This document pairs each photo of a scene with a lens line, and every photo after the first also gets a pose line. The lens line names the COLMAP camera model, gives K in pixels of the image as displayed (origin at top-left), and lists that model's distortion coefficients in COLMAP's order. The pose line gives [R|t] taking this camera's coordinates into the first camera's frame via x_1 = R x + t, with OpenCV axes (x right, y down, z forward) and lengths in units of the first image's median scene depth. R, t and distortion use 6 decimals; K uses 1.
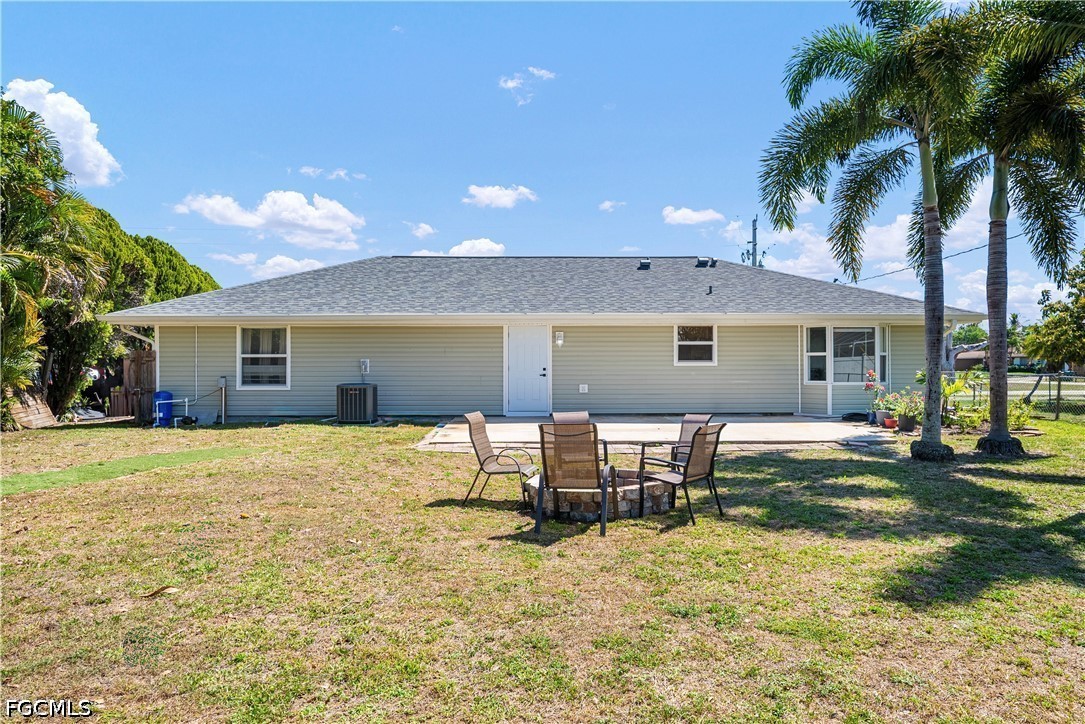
lens RADIAL K [[678.9, 0, 542.5], [0, 678.9, 362.0], [0, 0, 1]] dist [0.000320, 0.000066]
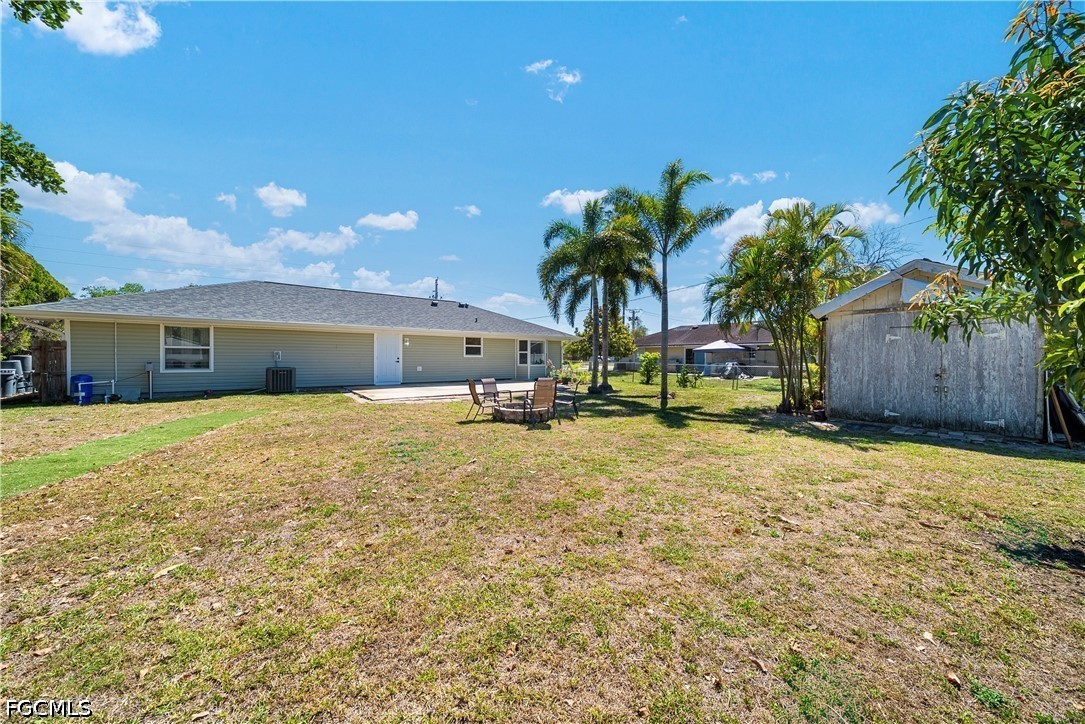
lens RADIAL K [[372.2, 0, 544.8], [0, 372.2, 358.8], [0, 0, 1]] dist [-0.002086, 0.000399]
pose [[0.796876, 0.005295, 0.604120, -0.290946], [-0.011573, 0.999912, 0.006502, 0.000845], [-0.604032, -0.012172, 0.796867, -0.023391]]
